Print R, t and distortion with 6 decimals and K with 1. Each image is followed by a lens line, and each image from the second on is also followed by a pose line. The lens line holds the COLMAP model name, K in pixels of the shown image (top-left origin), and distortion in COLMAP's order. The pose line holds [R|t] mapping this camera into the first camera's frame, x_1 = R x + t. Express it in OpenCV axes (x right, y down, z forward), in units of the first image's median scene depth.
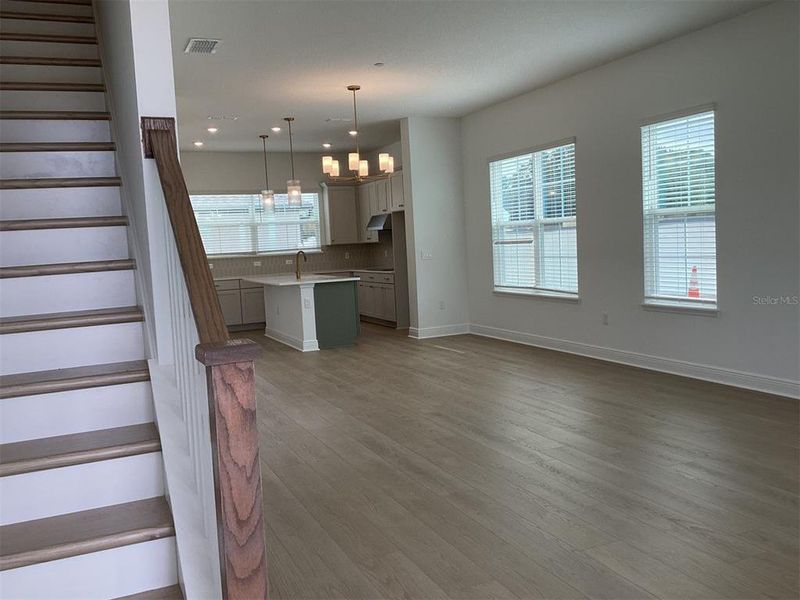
lens RADIAL K [[730.1, 0, 400.0], [0, 730.1, 300.0], [0, 0, 1]] dist [0.111934, -0.231029]
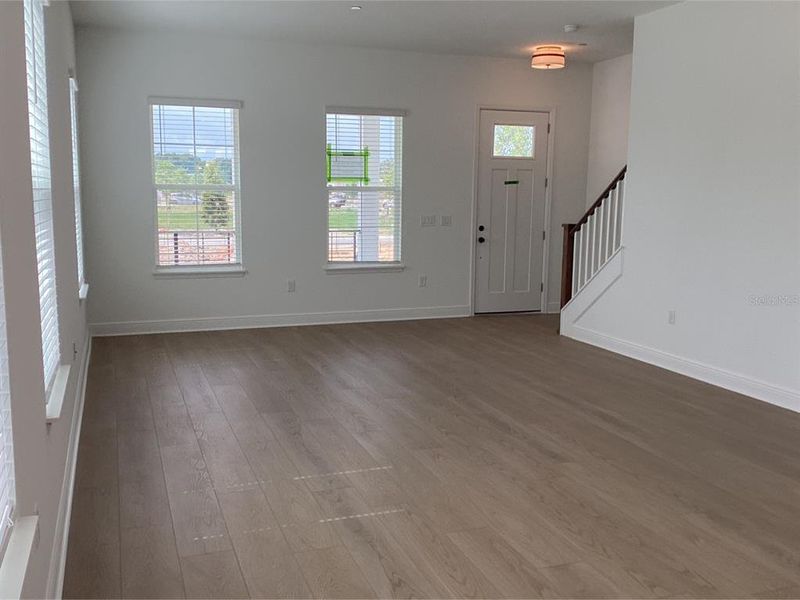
lens RADIAL K [[793.0, 0, 400.0], [0, 793.0, 300.0], [0, 0, 1]] dist [0.131388, -0.001974]
pose [[-0.996802, 0.033276, 0.072660, 0.091389], [0.048309, 0.975164, 0.216151, -0.111220], [-0.063663, 0.218970, -0.973652, 1.117340]]
